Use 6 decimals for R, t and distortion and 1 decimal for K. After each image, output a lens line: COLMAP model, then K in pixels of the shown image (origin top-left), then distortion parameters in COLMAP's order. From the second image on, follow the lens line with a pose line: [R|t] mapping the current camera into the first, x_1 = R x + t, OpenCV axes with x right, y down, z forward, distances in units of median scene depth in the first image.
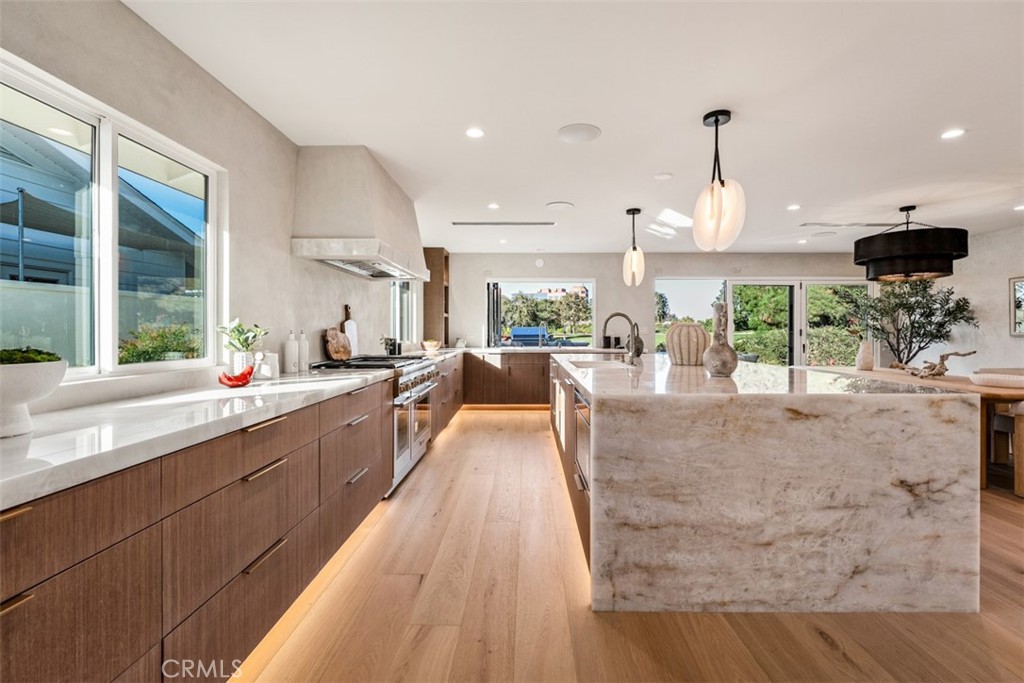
lens RADIAL K [[444.4, 0, 512.0], [0, 444.4, 341.5], [0, 0, 1]] dist [-0.000116, 0.000162]
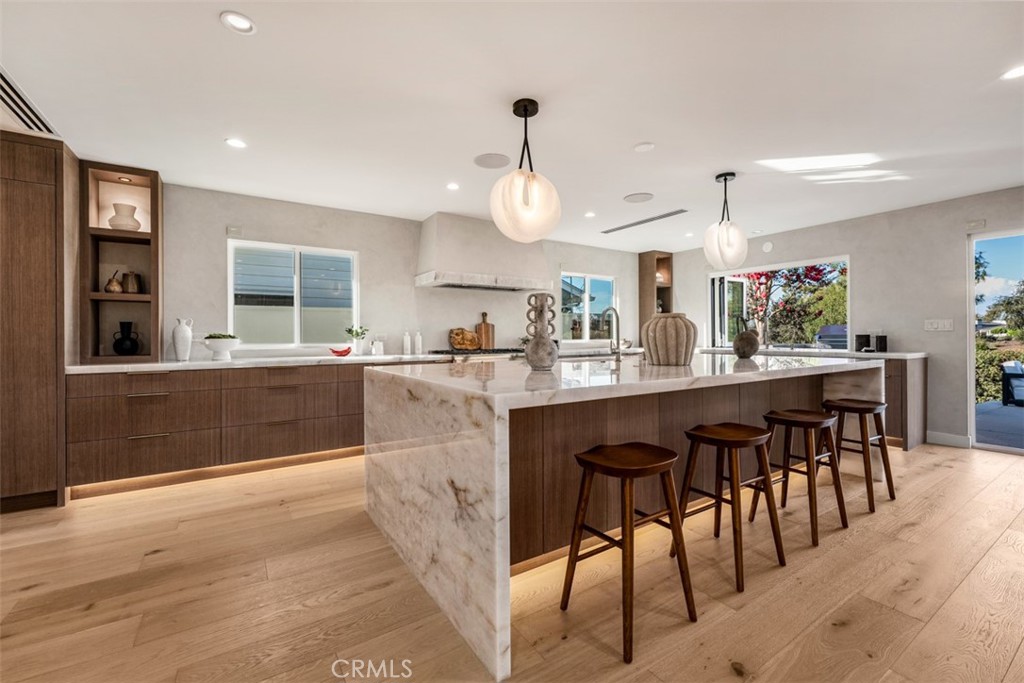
lens RADIAL K [[415.2, 0, 512.0], [0, 415.2, 341.5], [0, 0, 1]] dist [-0.001877, -0.000123]
pose [[0.568917, 0.007673, -0.822359, 1.635062], [-0.012205, 0.999925, 0.000886, 0.023659], [0.822304, 0.009533, 0.568968, 0.605951]]
